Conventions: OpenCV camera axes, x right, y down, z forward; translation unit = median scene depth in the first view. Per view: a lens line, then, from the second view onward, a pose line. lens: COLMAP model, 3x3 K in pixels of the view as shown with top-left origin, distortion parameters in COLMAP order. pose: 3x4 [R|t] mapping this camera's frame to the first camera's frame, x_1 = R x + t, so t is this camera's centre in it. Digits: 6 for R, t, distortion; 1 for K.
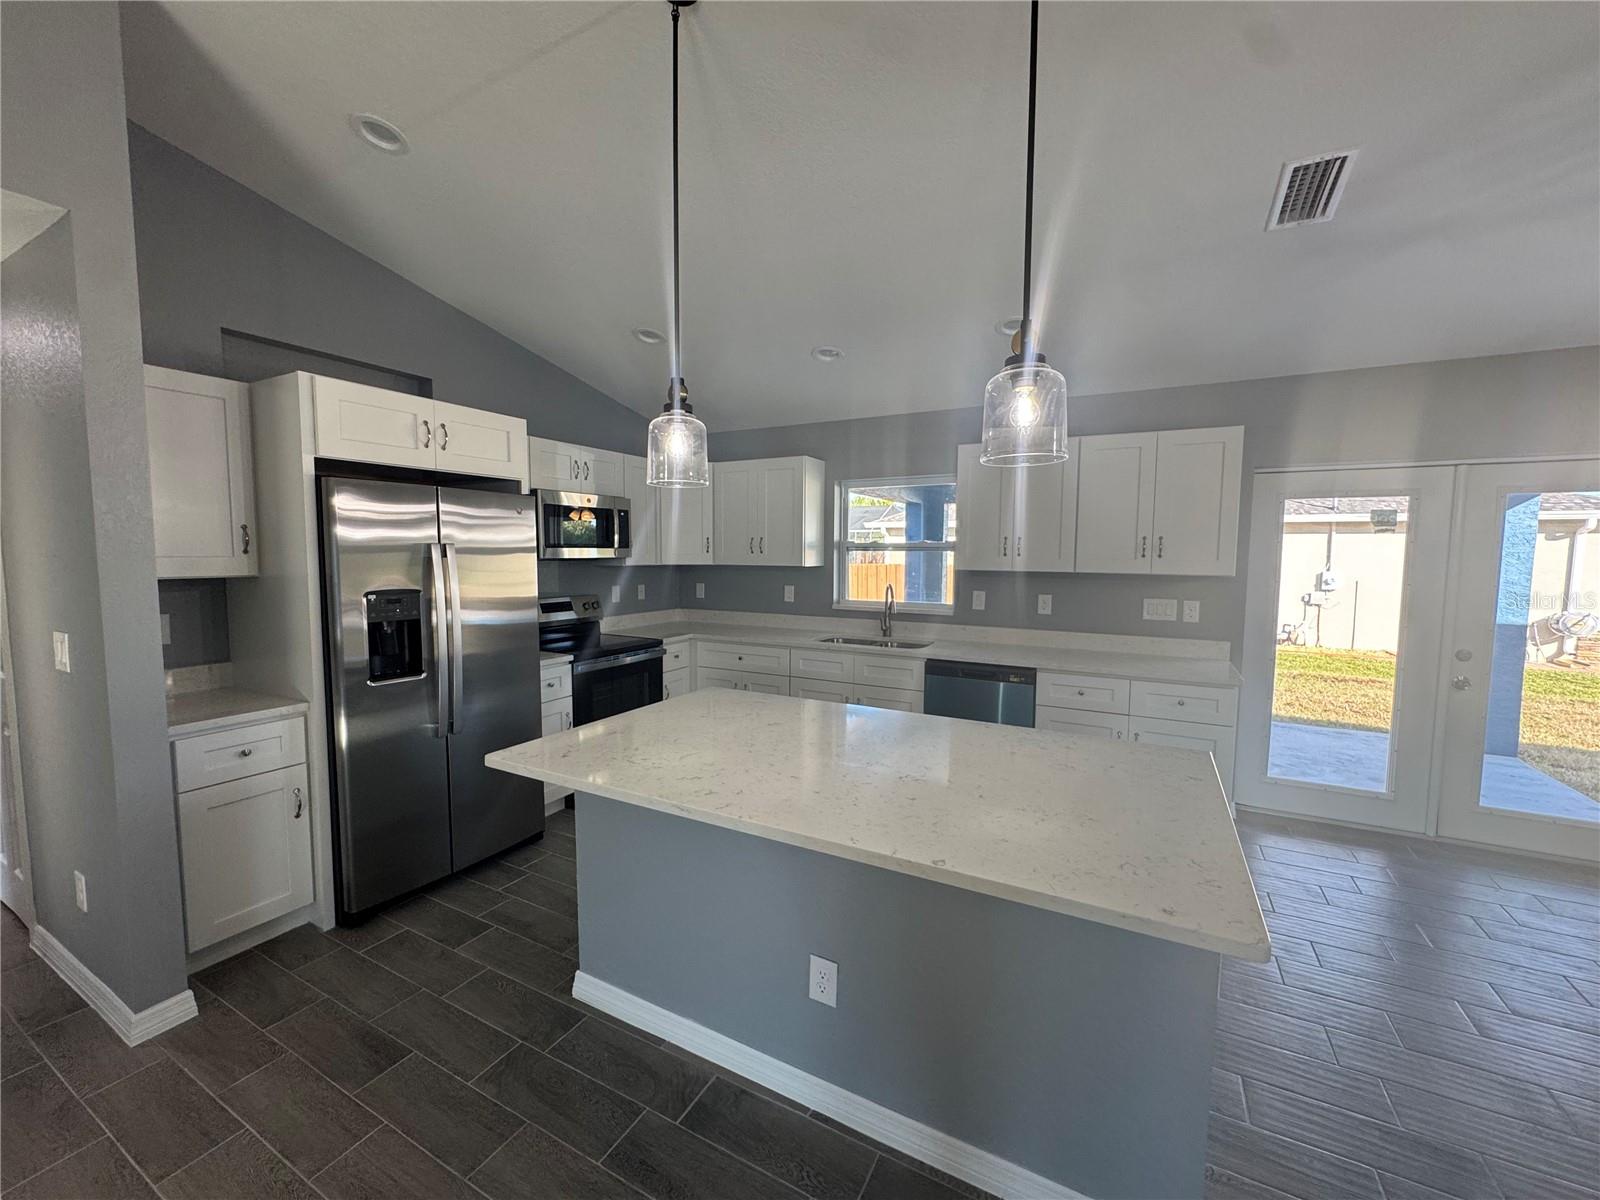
lens RADIAL K [[639.9, 0, 800.3], [0, 639.9, 597.1], [0, 0, 1]] dist [-0.001894, -0.000146]
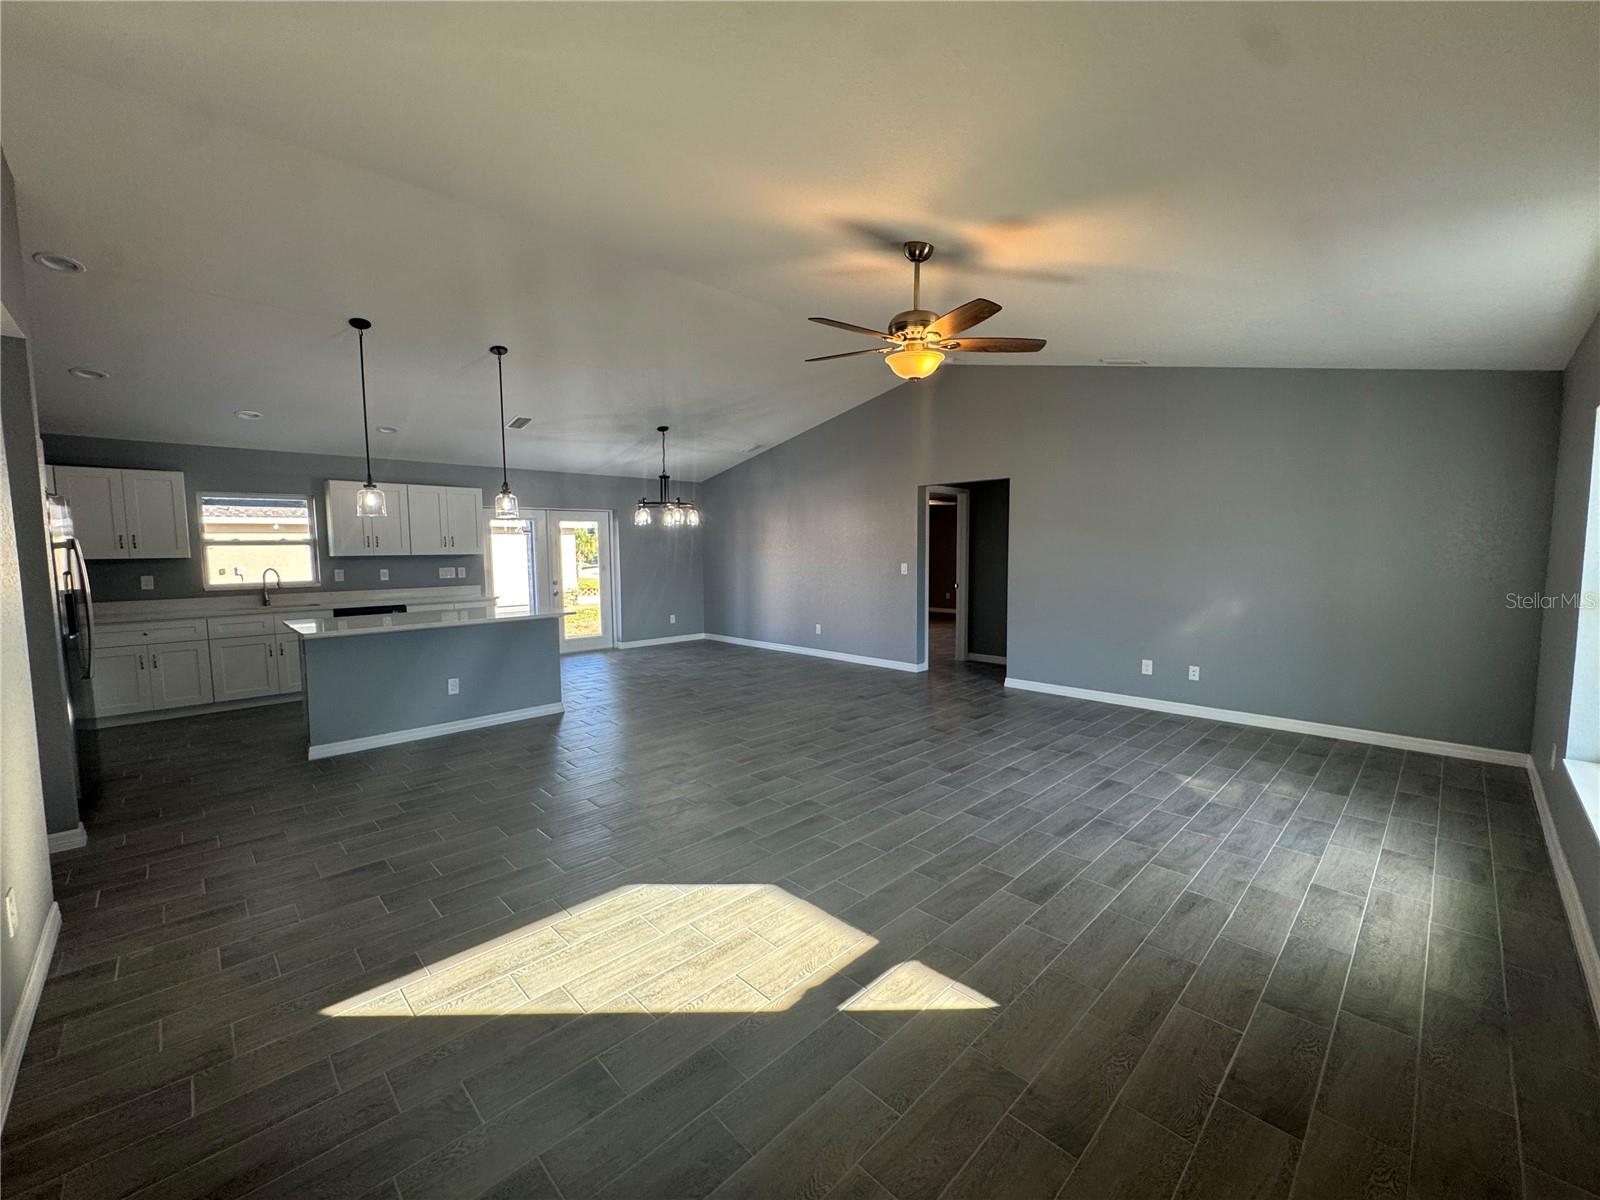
lens RADIAL K [[639.9, 0, 801.0], [0, 639.9, 598.4], [0, 0, 1]] dist [-0.001894, -0.000146]
pose [[0.299972, -0.087488, 0.949928, -0.964046], [0.080574, 0.994551, 0.066153, 0.053168], [-0.950539, 0.056695, 0.305386, -0.629656]]
